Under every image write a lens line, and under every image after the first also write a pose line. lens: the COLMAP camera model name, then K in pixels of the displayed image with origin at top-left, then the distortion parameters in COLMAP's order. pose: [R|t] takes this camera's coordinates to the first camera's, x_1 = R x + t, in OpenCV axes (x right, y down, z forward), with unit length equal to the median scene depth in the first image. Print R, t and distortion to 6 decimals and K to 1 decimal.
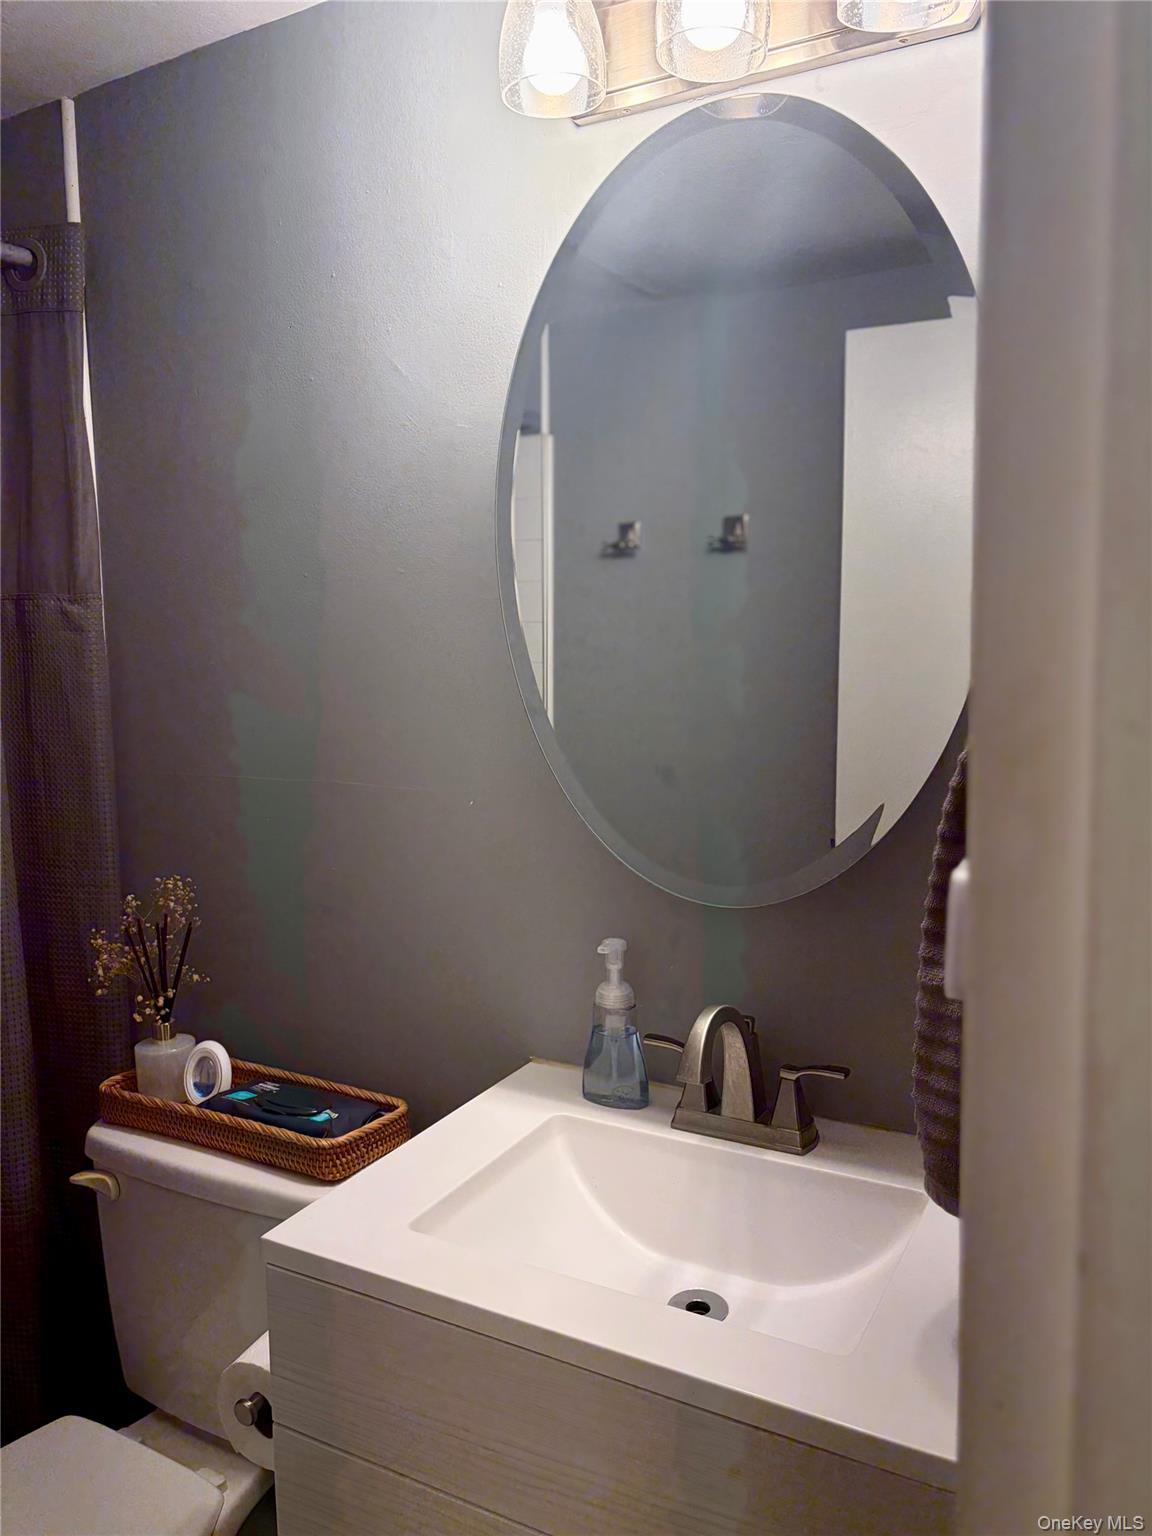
lens RADIAL K [[1173.1, 0, 577.7], [0, 1173.1, 759.7], [0, 0, 1]] dist [0.020205, 0.003839]
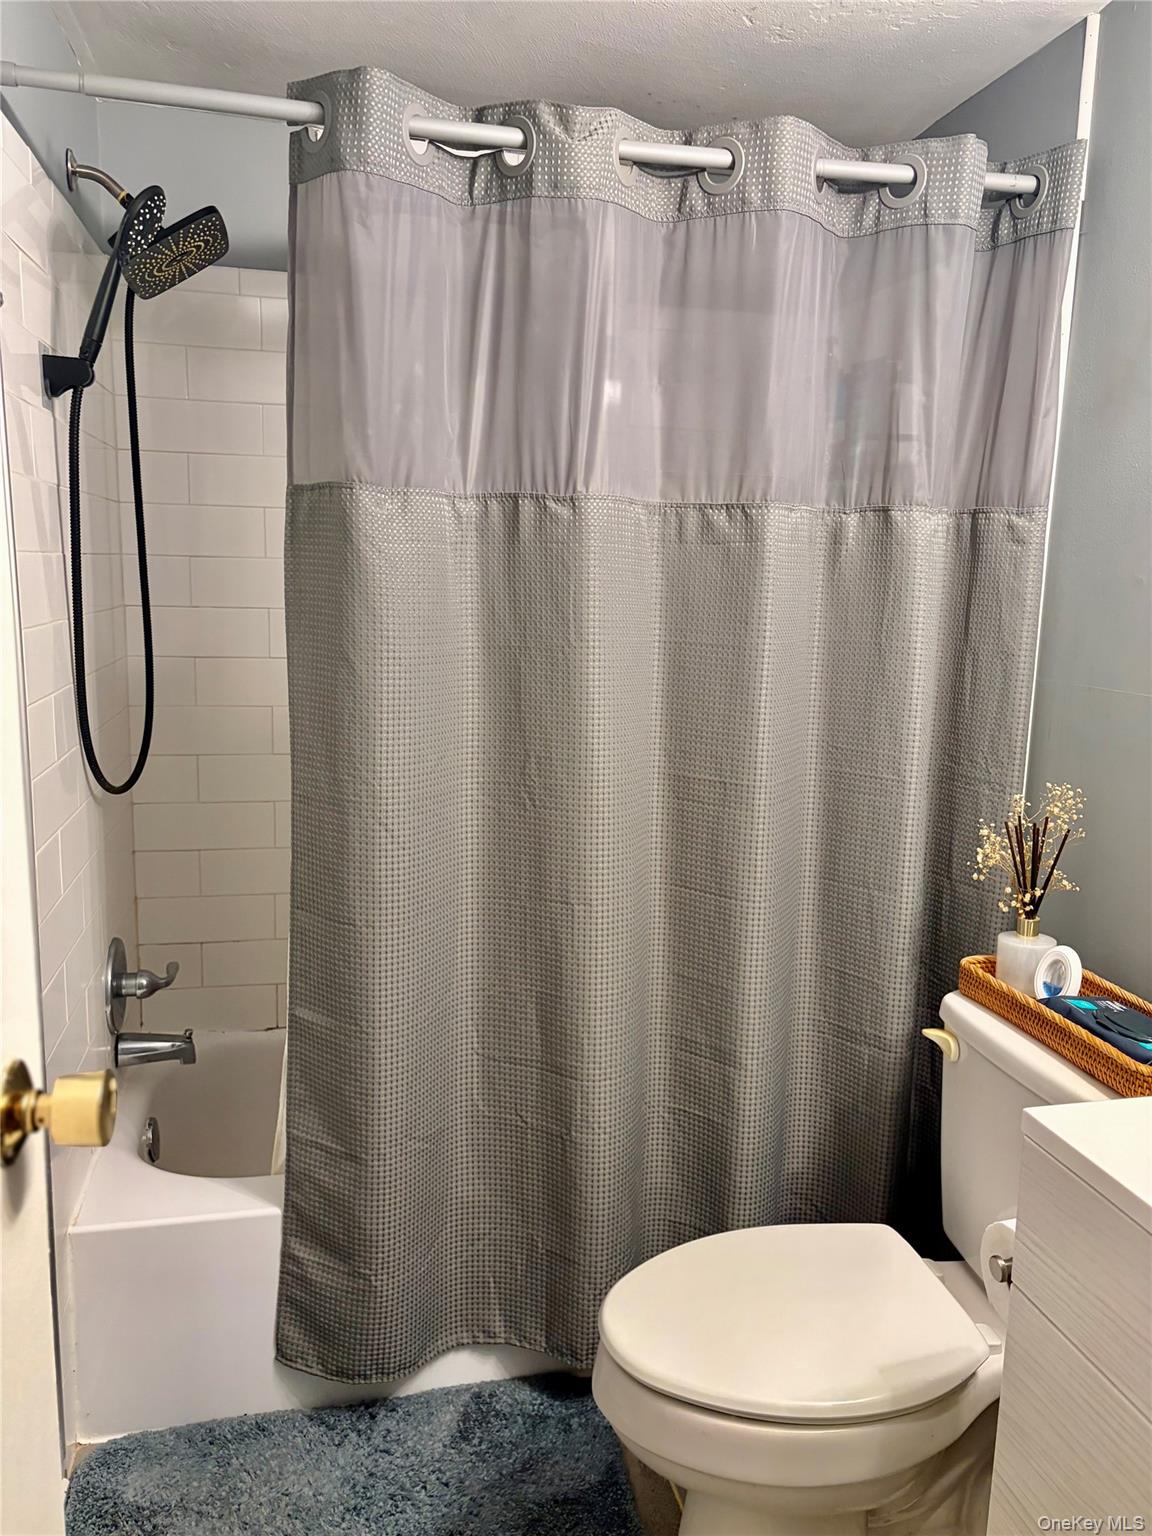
lens RADIAL K [[1173.1, 0, 577.7], [0, 1173.1, 759.7], [0, 0, 1]] dist [0.020205, 0.003839]
pose [[0.669642, 0.147412, -0.727908, 0.119622], [-0.113038, 0.988915, 0.096280, 0.029293], [0.734032, 0.017808, 0.678882, -0.001092]]
